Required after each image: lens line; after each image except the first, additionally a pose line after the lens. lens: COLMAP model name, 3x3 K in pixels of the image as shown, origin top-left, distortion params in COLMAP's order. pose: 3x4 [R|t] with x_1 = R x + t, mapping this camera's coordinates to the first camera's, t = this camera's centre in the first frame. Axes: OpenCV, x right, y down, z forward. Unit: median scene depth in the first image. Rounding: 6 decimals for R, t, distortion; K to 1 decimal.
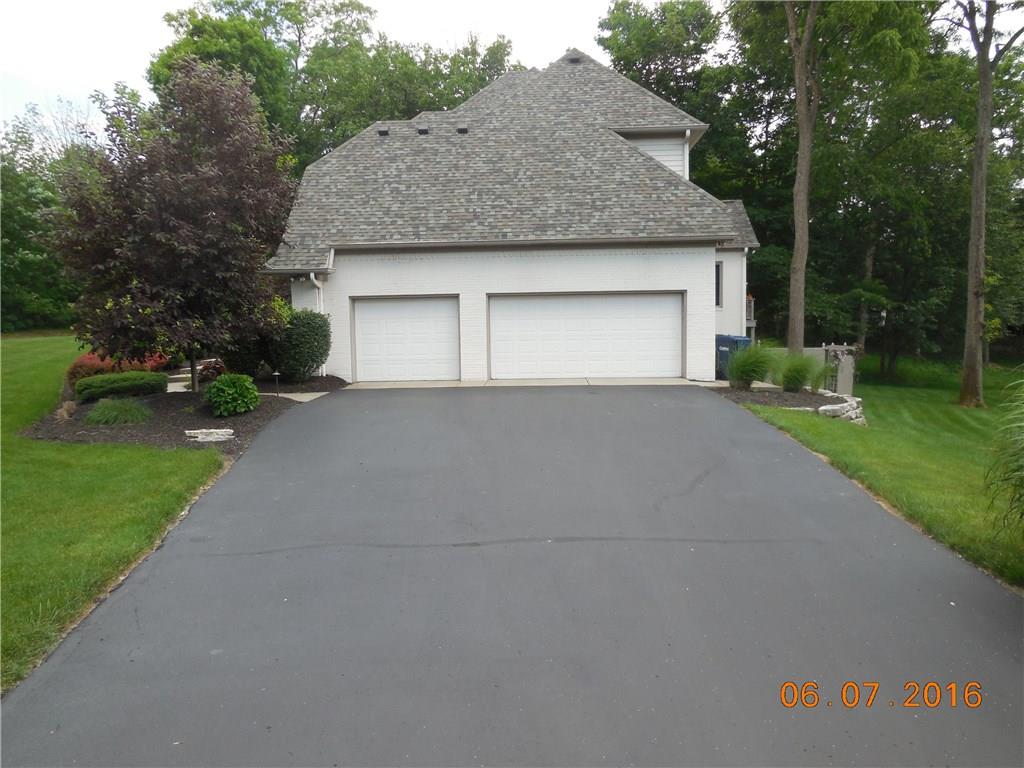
lens RADIAL K [[783.3, 0, 513.1], [0, 783.3, 404.2], [0, 0, 1]] dist [-0.094890, 0.108804]
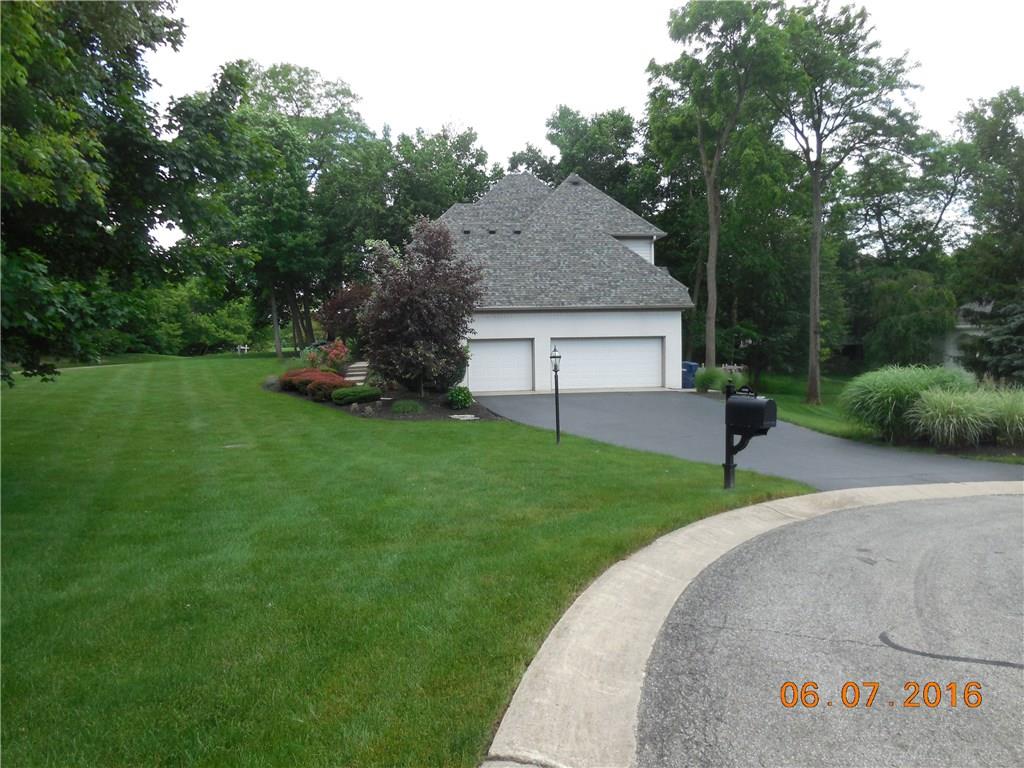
lens RADIAL K [[783.3, 0, 513.1], [0, 783.3, 404.2], [0, 0, 1]] dist [-0.094890, 0.108804]
pose [[0.982510, -0.017057, 0.185428, -0.391304], [0.021126, 0.999577, -0.019993, 0.028235], [-0.185008, 0.023561, 0.982454, -0.569330]]
